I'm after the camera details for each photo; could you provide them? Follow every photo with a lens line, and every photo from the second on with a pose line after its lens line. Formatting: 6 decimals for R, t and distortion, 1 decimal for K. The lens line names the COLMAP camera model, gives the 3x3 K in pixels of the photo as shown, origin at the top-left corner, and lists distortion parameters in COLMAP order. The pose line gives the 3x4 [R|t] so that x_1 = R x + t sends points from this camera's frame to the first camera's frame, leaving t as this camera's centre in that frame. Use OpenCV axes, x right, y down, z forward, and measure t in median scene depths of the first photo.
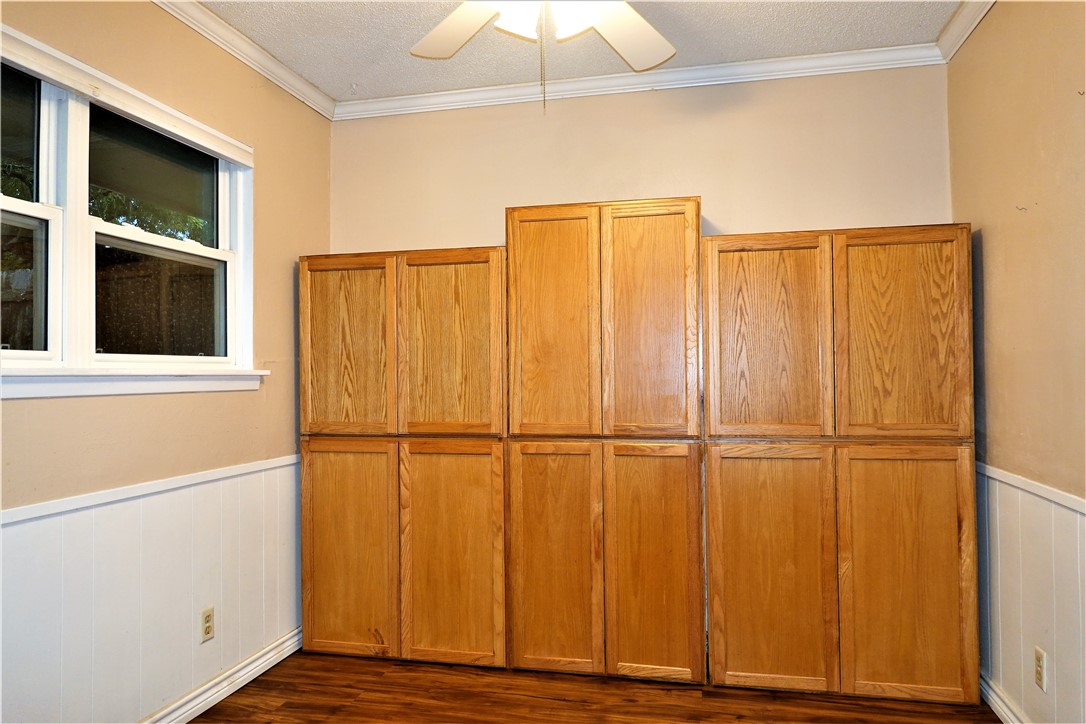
lens RADIAL K [[722.4, 0, 542.0], [0, 722.4, 356.6], [0, 0, 1]] dist [-0.003688, -0.000305]
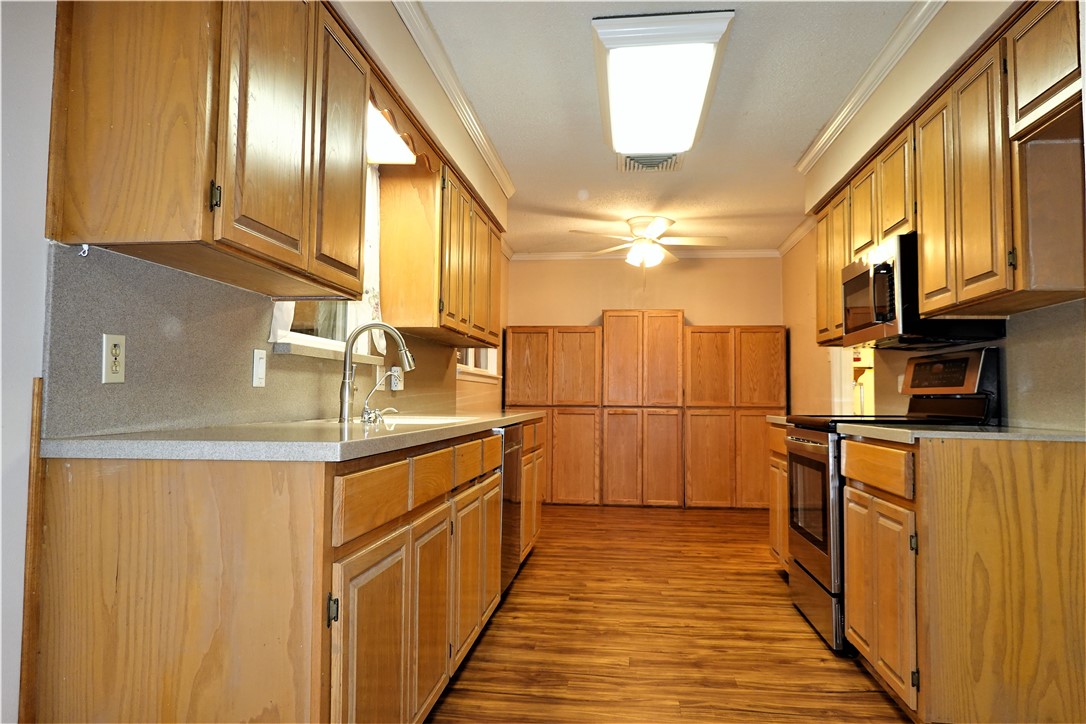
lens RADIAL K [[722.4, 0, 541.8], [0, 722.4, 354.9], [0, 0, 1]] dist [-0.003688, -0.000305]
pose [[0.994474, 0.025221, 0.101909, -0.515375], [-0.021515, 0.999072, -0.037305, 0.035646], [-0.102755, 0.034906, 0.994094, -1.409750]]
